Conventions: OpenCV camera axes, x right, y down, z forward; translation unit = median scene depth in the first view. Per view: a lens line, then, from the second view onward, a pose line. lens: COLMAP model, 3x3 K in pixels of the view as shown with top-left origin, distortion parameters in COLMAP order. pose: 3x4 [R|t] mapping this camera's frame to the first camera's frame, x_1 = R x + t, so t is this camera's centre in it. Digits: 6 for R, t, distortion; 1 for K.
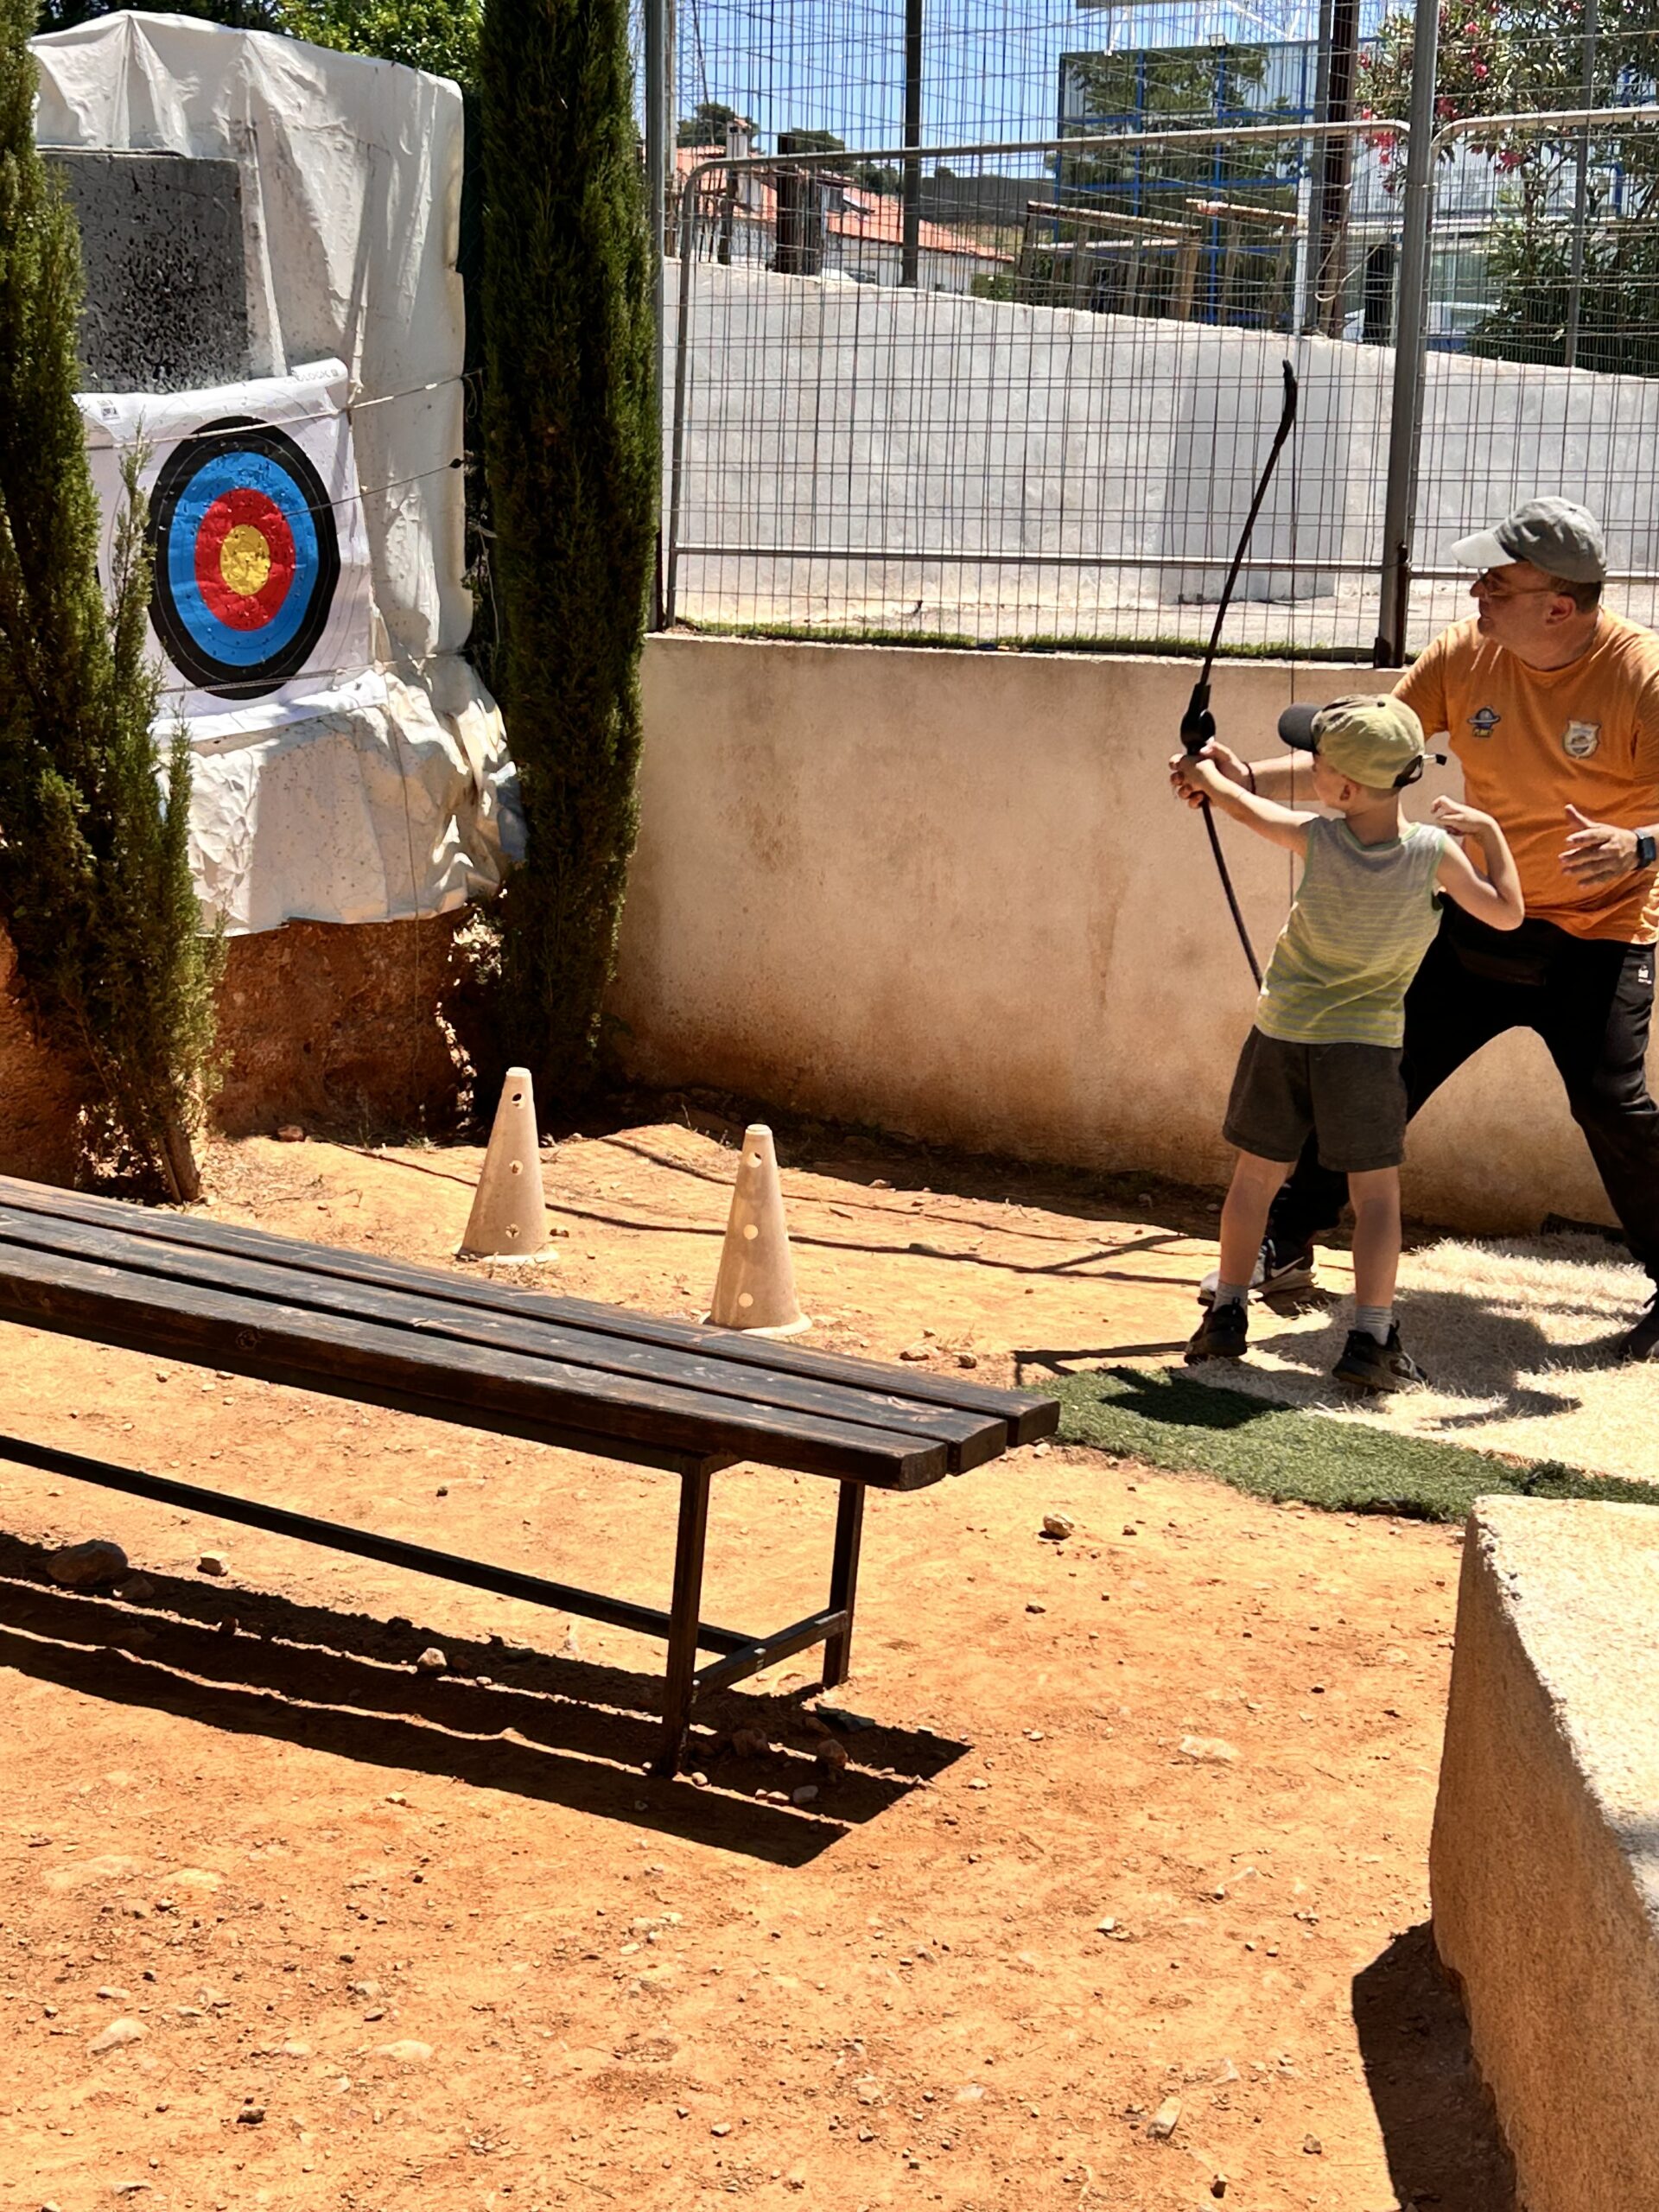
lens RADIAL K [[3145.2, 0, 811.7], [0, 3145.2, 1143.3], [0, 0, 1]] dist [0.116724, 0.000000]
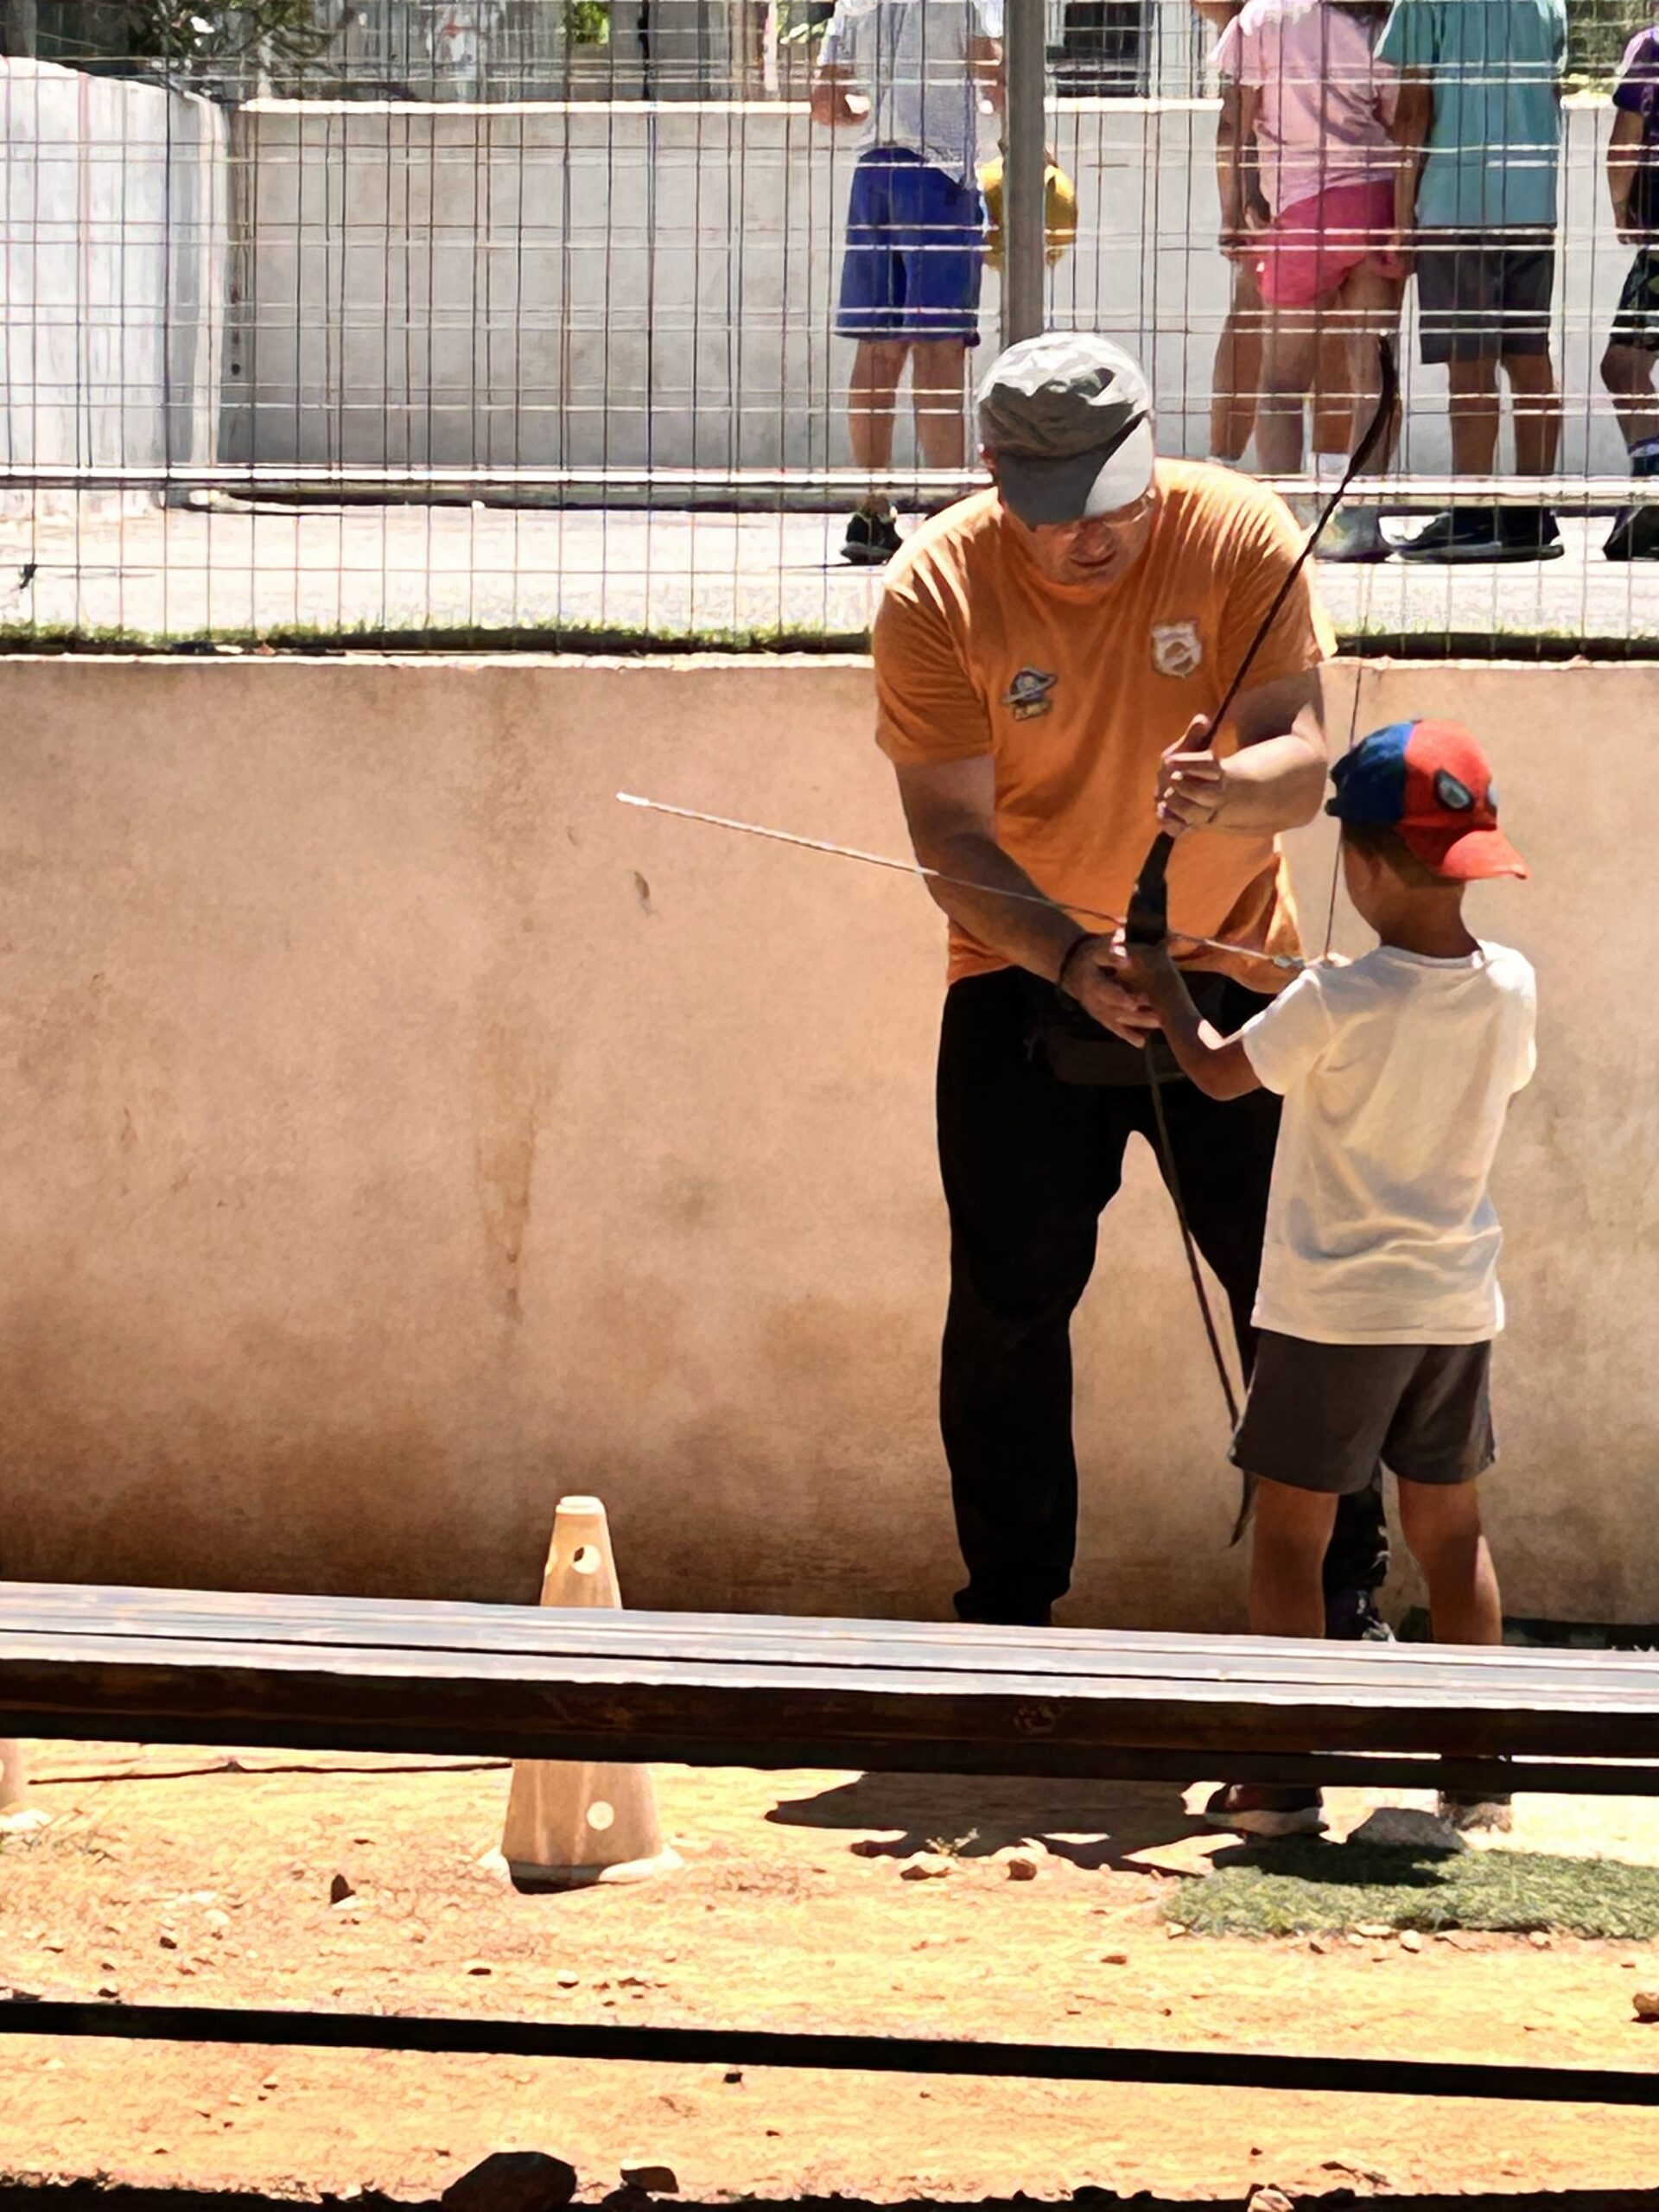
lens RADIAL K [[8462.9, 0, 835.2], [0, 8462.9, 1105.7], [0, 0, 1]] dist [0.041200, 0.000000]
pose [[0.871421, -0.058644, 0.487017, -0.572834], [0.108992, 0.991158, -0.075669, 0.035578], [-0.478273, 0.119021, 0.870108, -0.266232]]
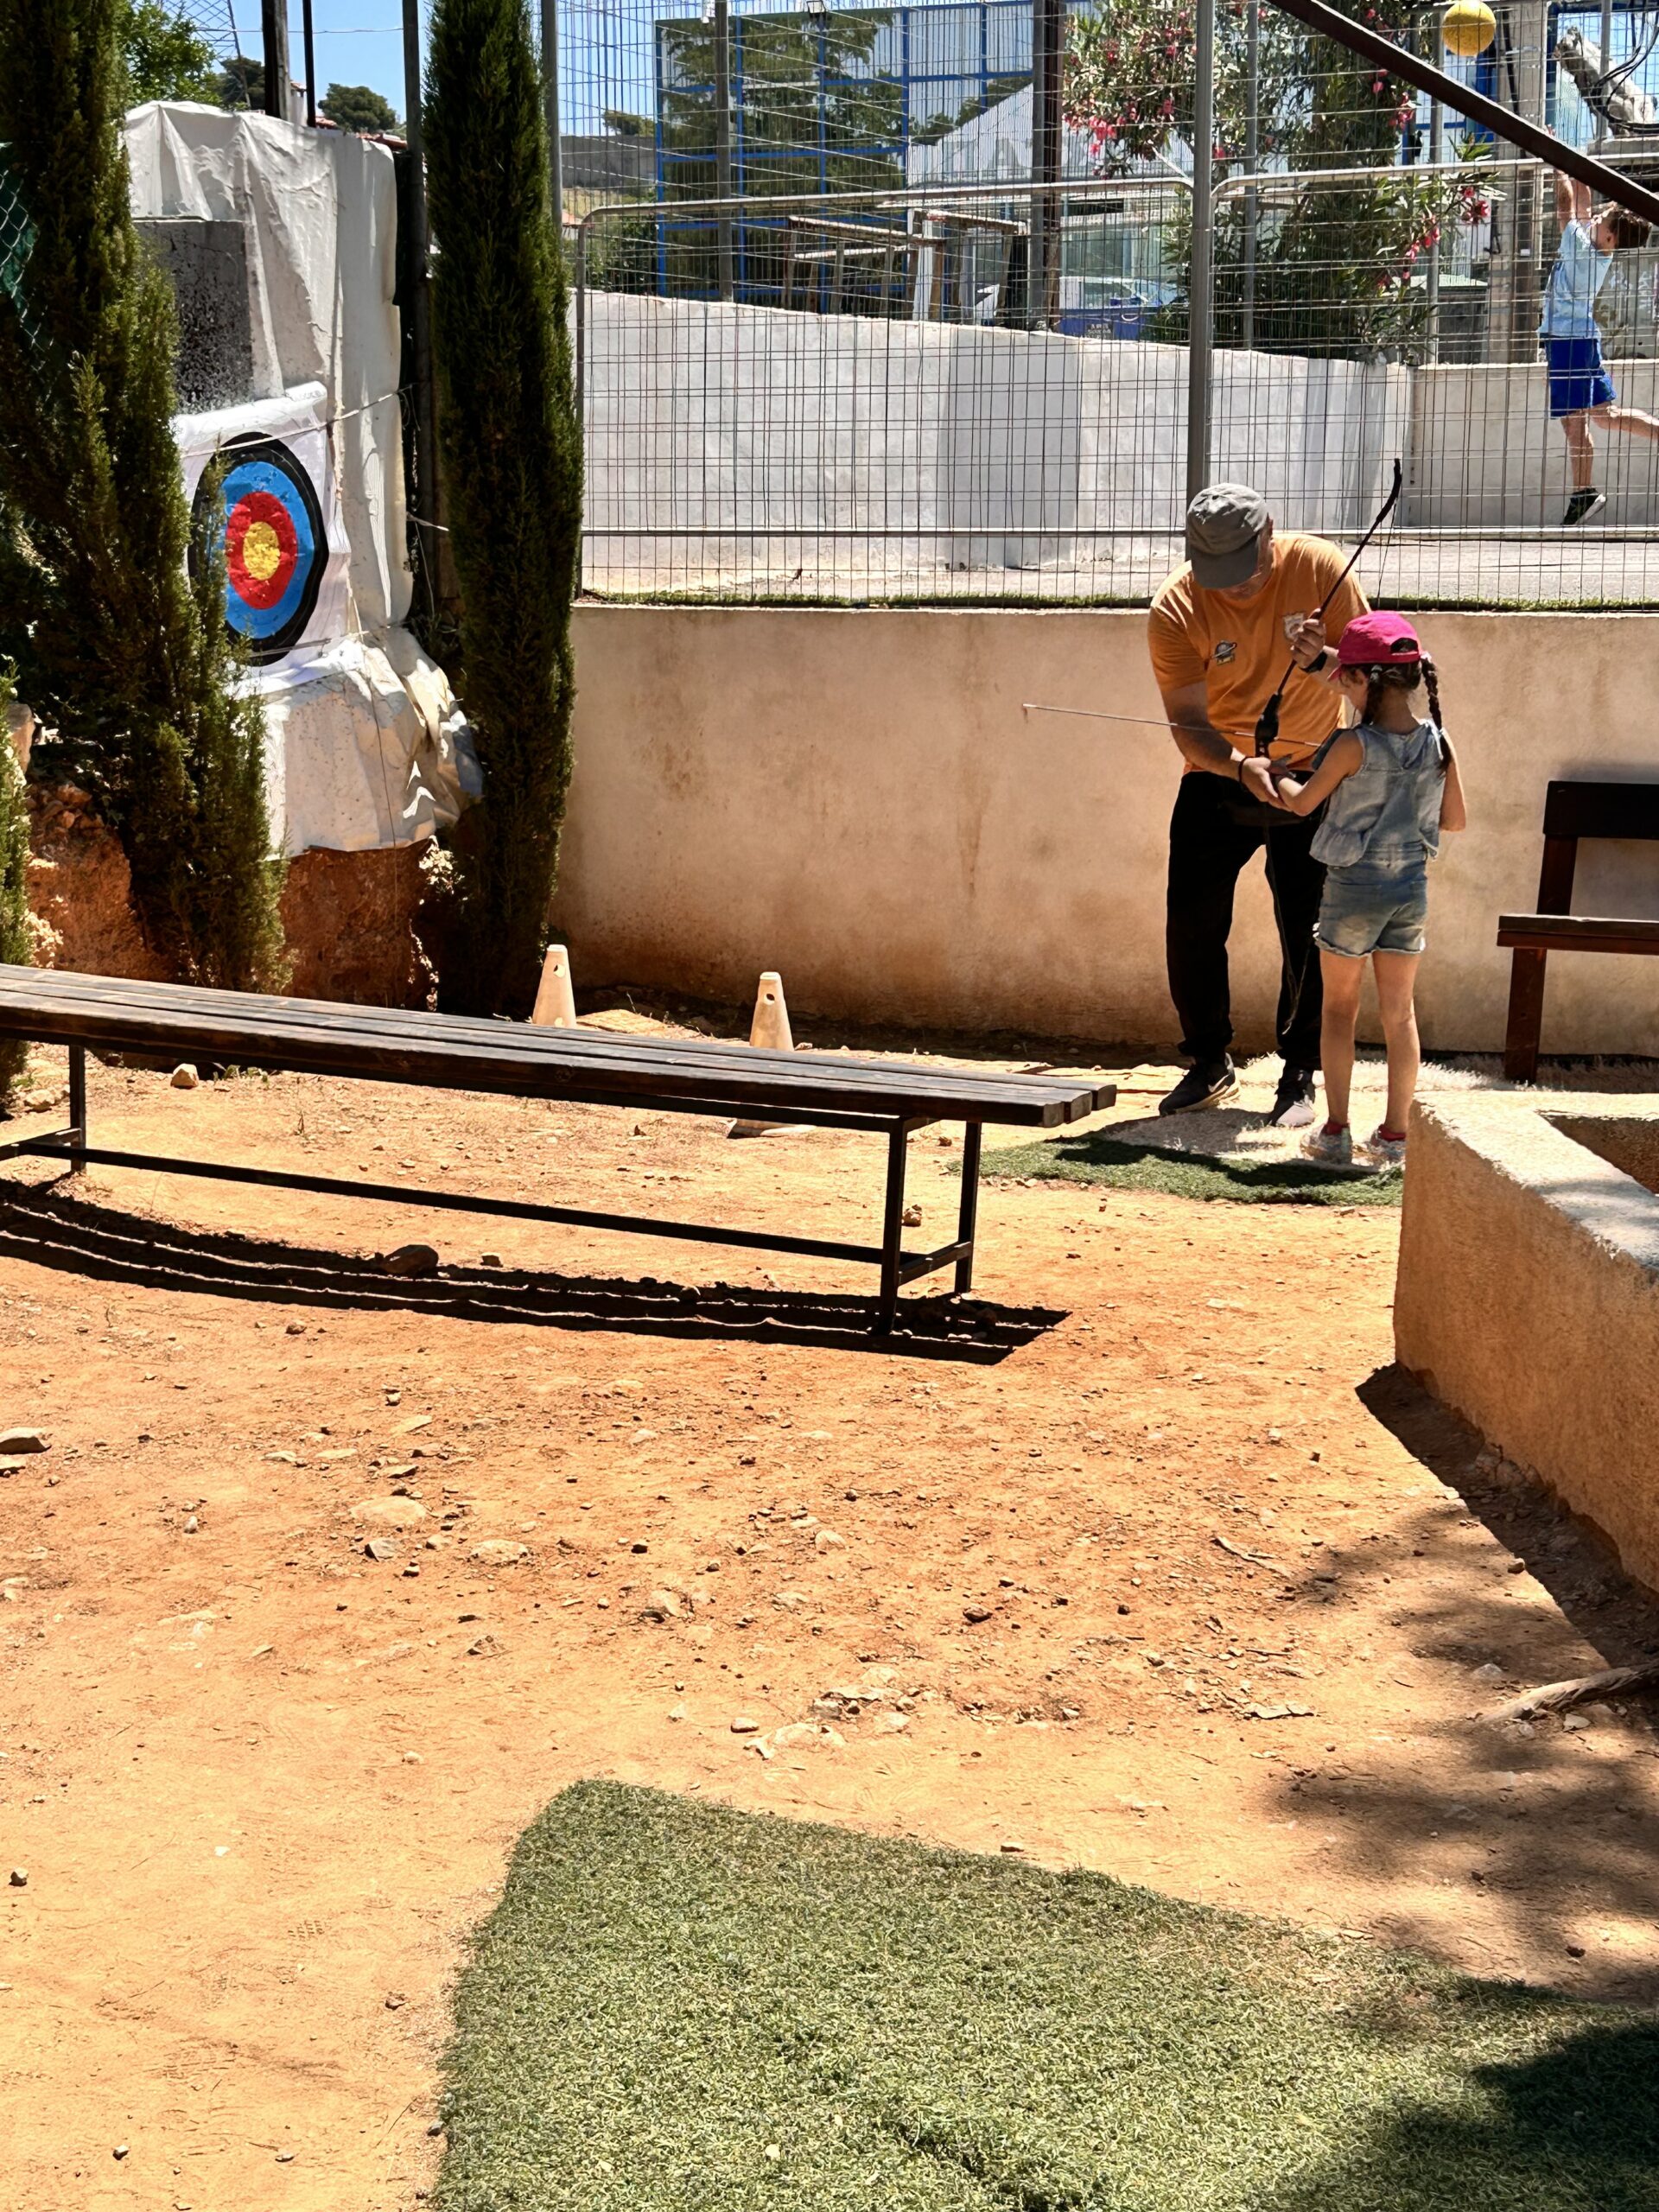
lens RADIAL K [[3356.1, 0, 822.4], [0, 3356.1, 1162.0], [0, 0, 1]] dist [0.114112, 0.000000]
pose [[0.991223, -0.049435, 0.122613, -0.138623], [0.049533, 0.998770, 0.002249, 0.057642], [-0.122573, 0.003844, 0.992452, -0.309103]]
